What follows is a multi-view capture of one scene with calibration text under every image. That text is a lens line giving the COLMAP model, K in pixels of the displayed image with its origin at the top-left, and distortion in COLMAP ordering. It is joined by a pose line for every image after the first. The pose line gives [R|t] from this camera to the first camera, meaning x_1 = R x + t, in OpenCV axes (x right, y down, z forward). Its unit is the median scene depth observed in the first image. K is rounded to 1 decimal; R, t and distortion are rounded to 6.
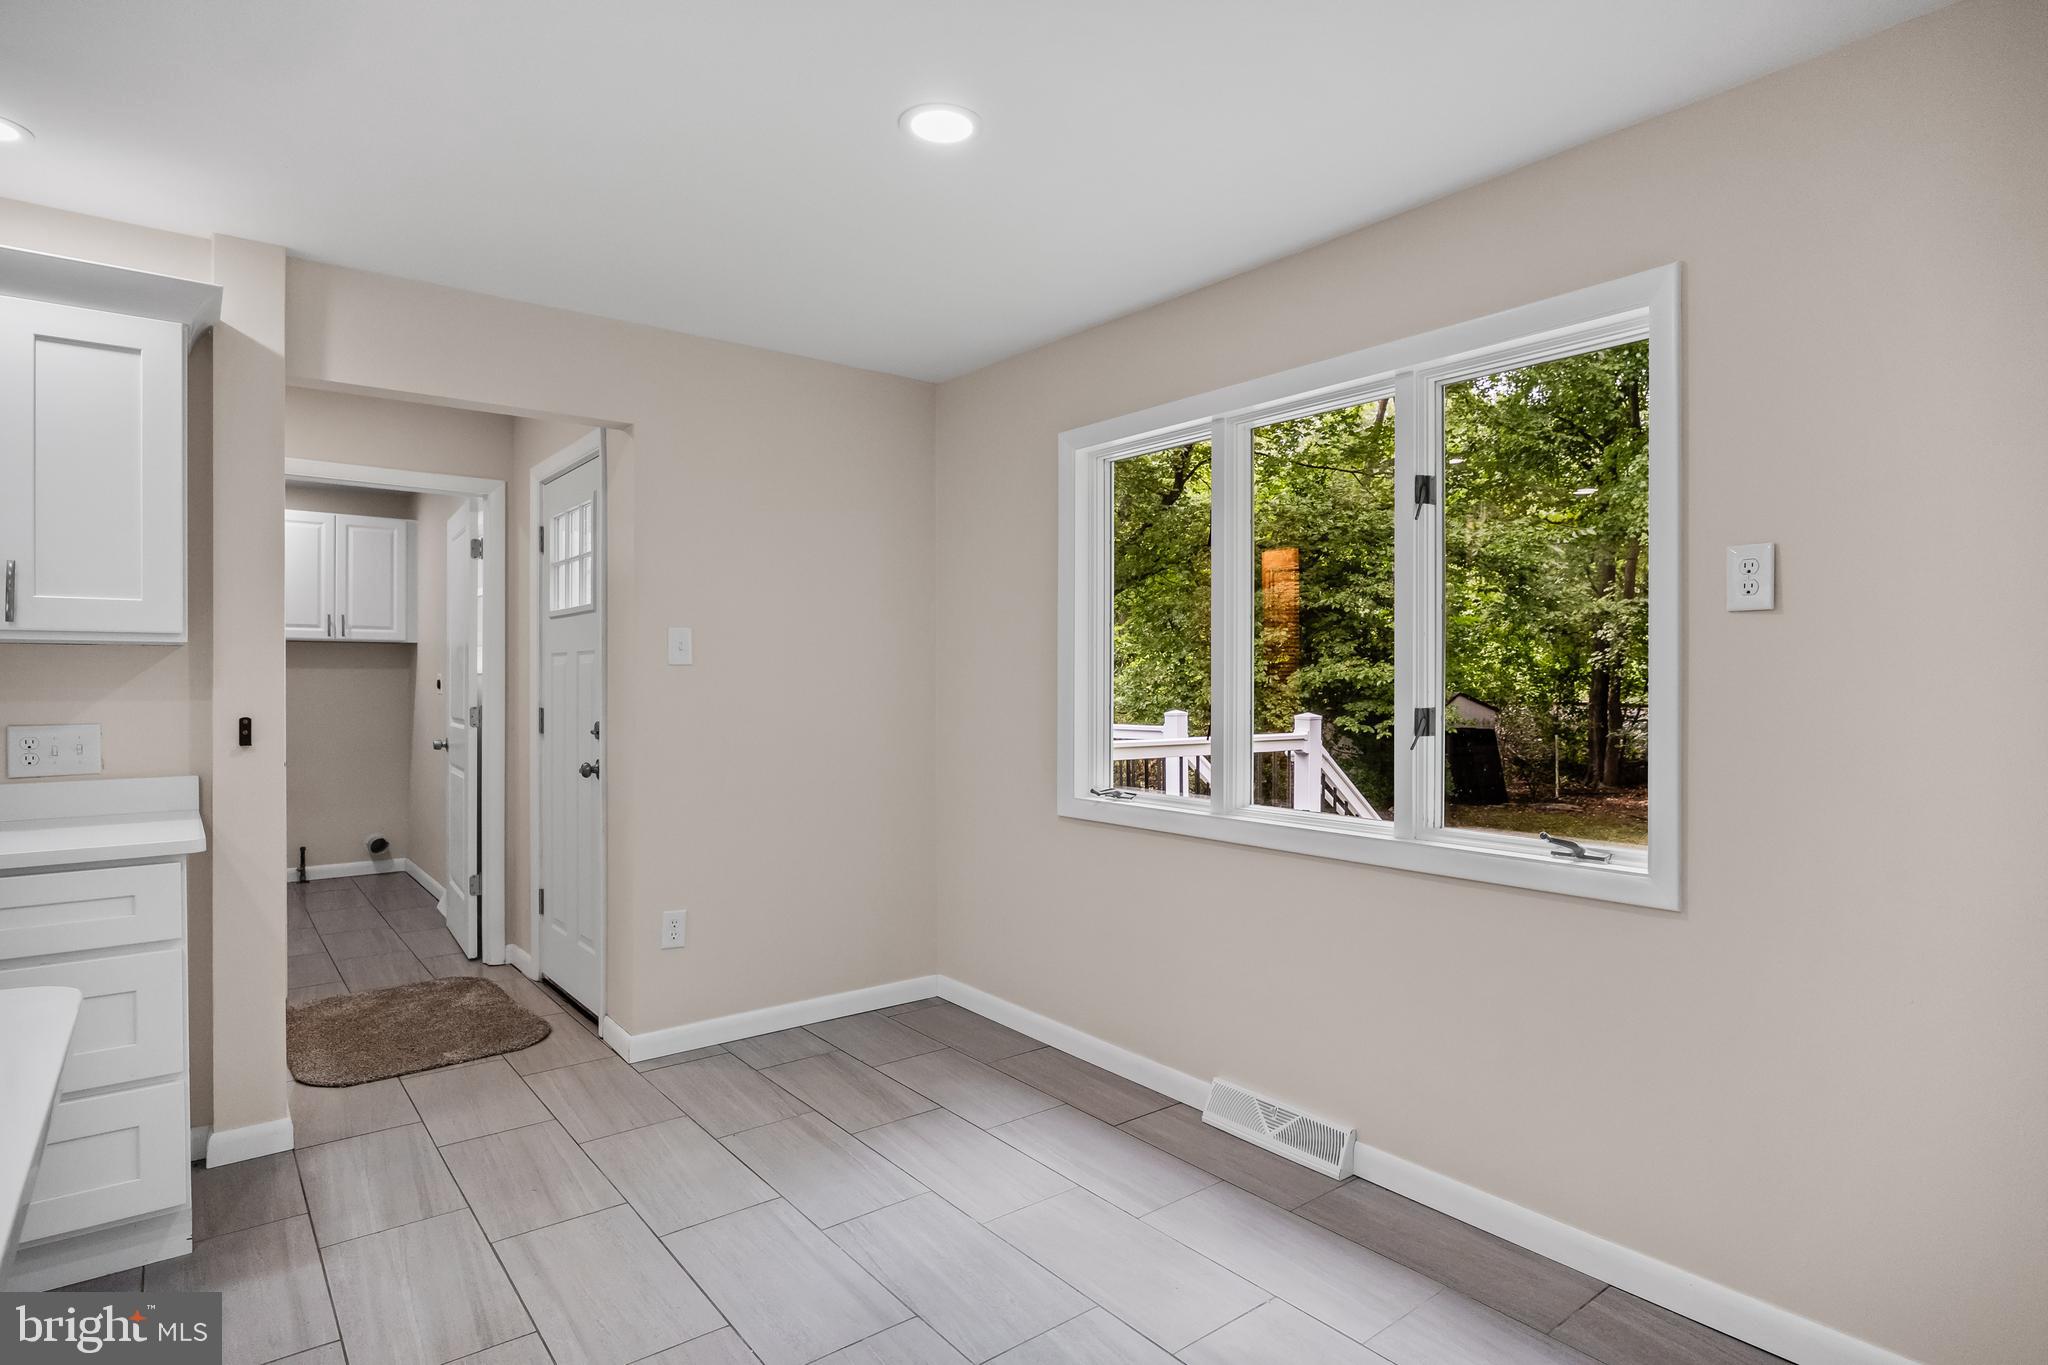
lens RADIAL K [[1108.6, 0, 1029.8], [0, 1108.6, 689.6], [0, 0, 1]] dist [0.002848, -0.000075]
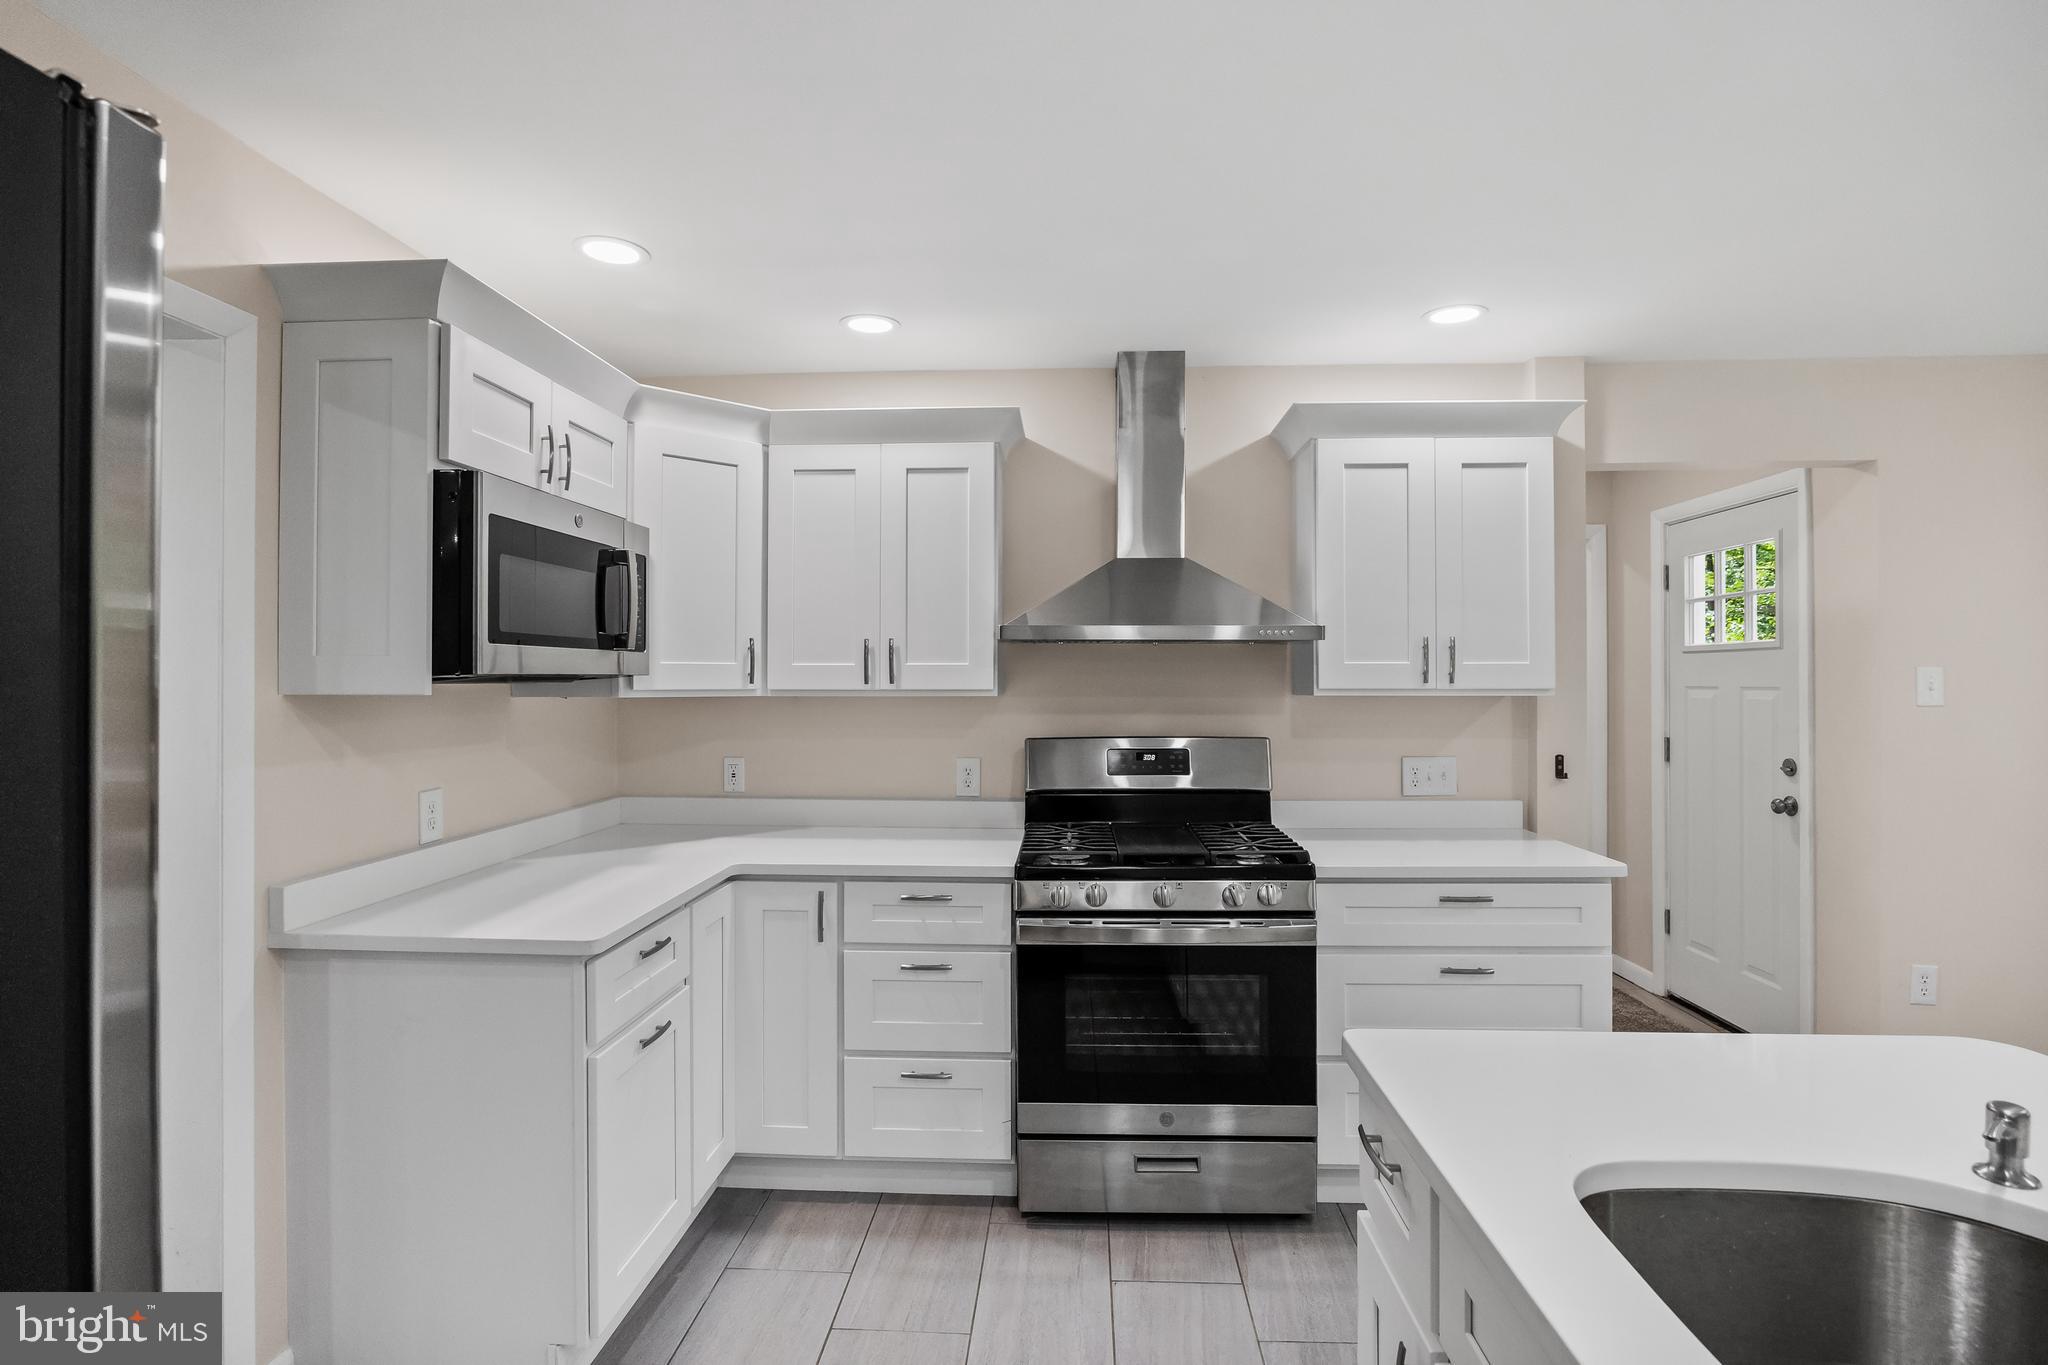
lens RADIAL K [[1038.5, 0, 1034.1], [0, 1038.5, 677.2], [0, 0, 1]] dist [-0.005119, -0.000010]
pose [[0.761624, -0.004008, -0.648007, -0.413269], [-0.003579, 0.999940, -0.010392, -0.044905], [0.648009, 0.010235, 0.761564, -0.219889]]
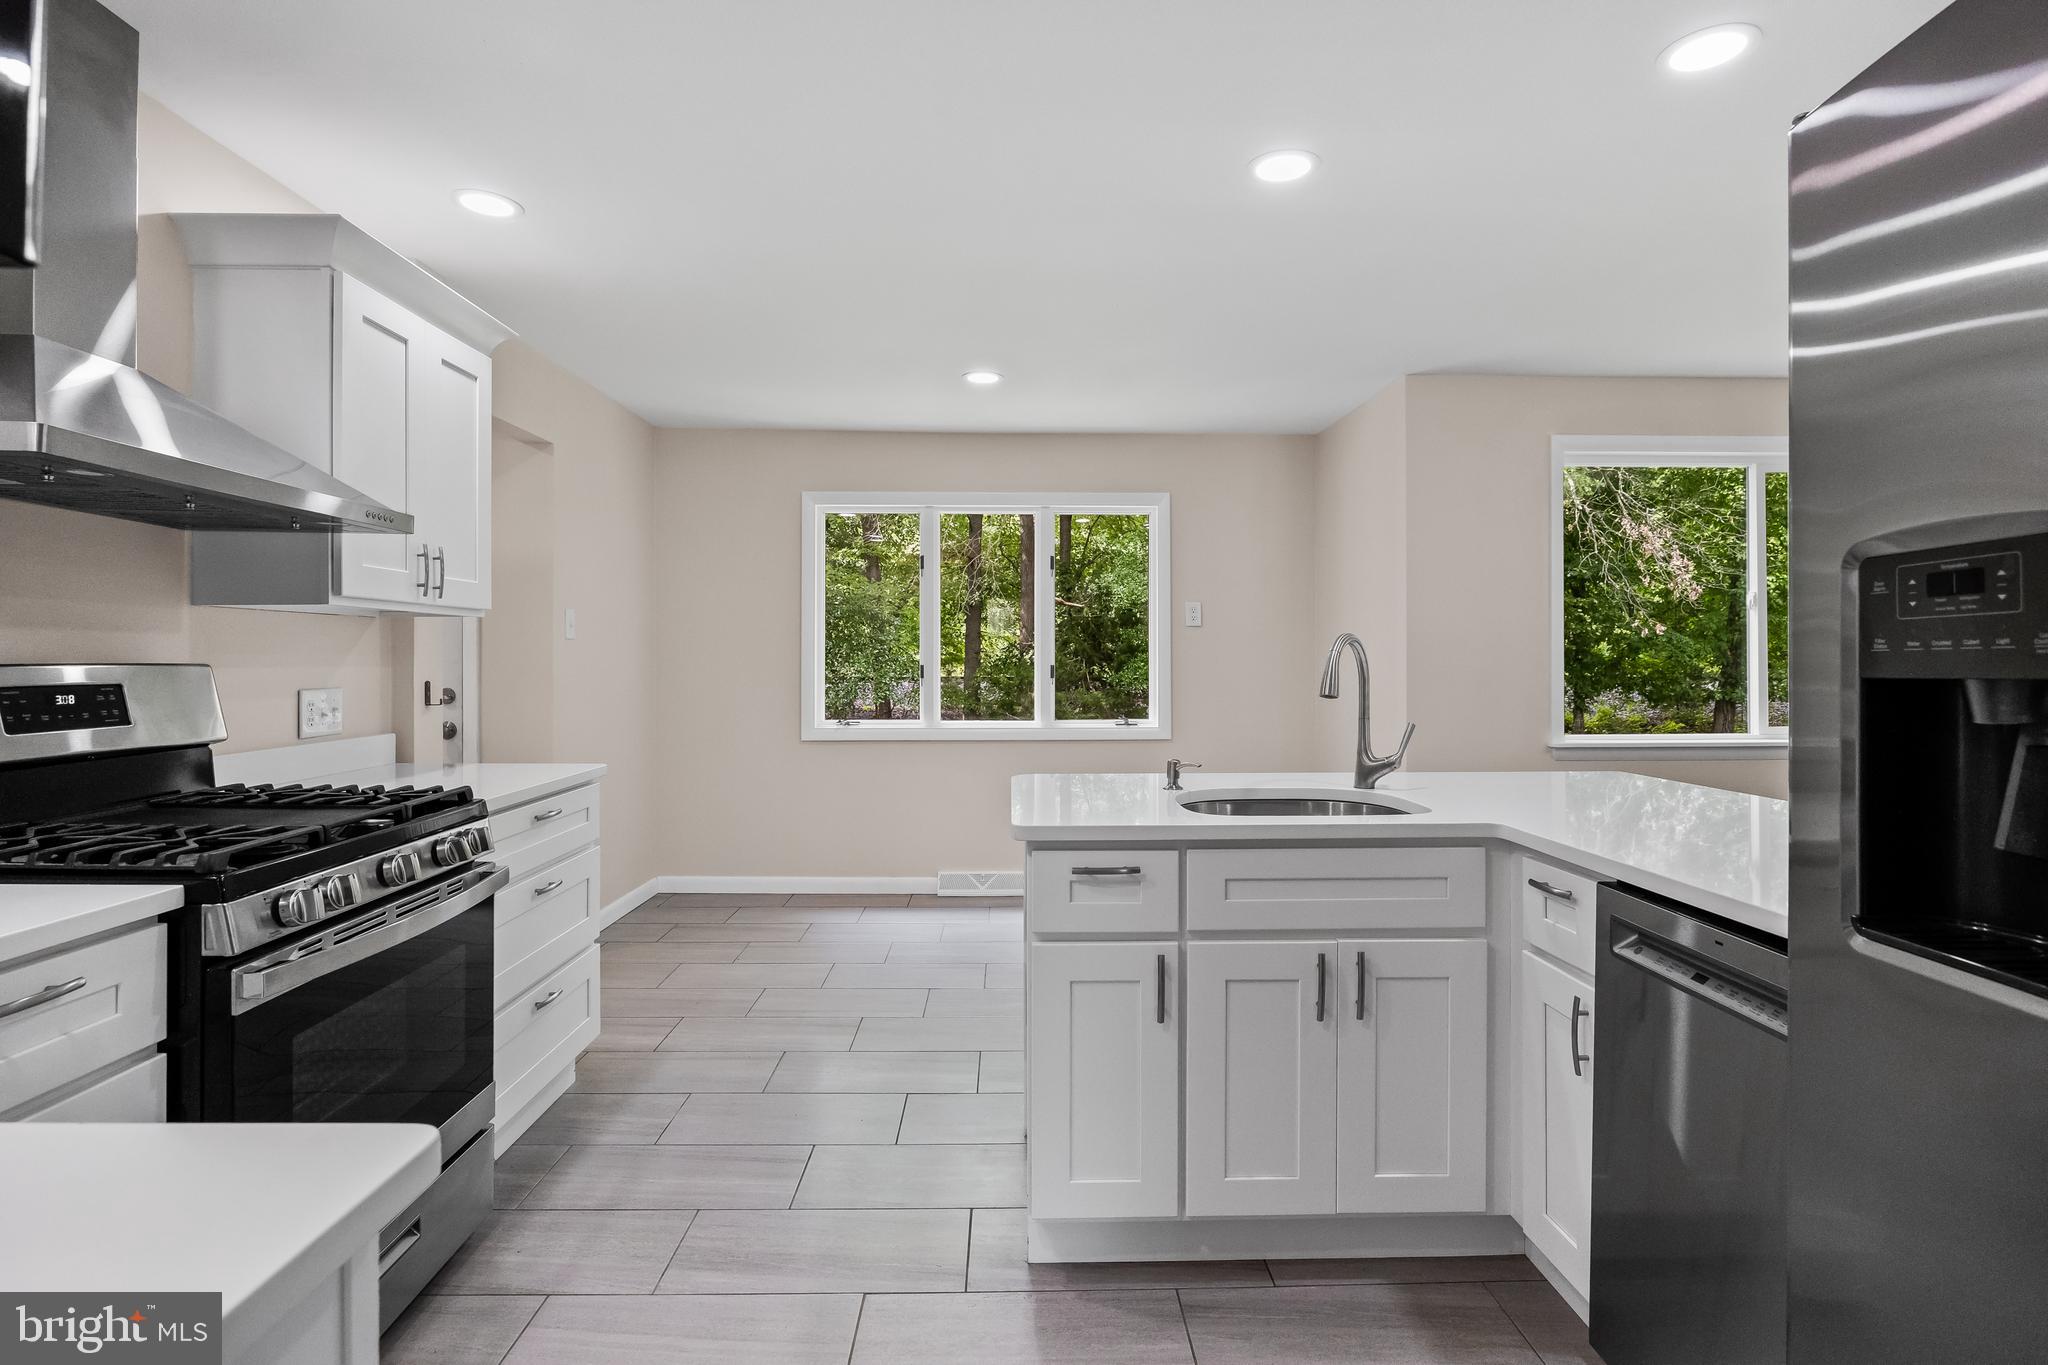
lens RADIAL K [[1038.5, 0, 1027.7], [0, 1038.5, 663.1], [0, 0, 1]] dist [-0.005119, -0.000010]
pose [[0.601430, -0.005060, 0.798909, -1.192757], [0.008219, 0.999966, 0.000146, 0.011184], [-0.798883, 0.006479, 0.601452, -0.149068]]
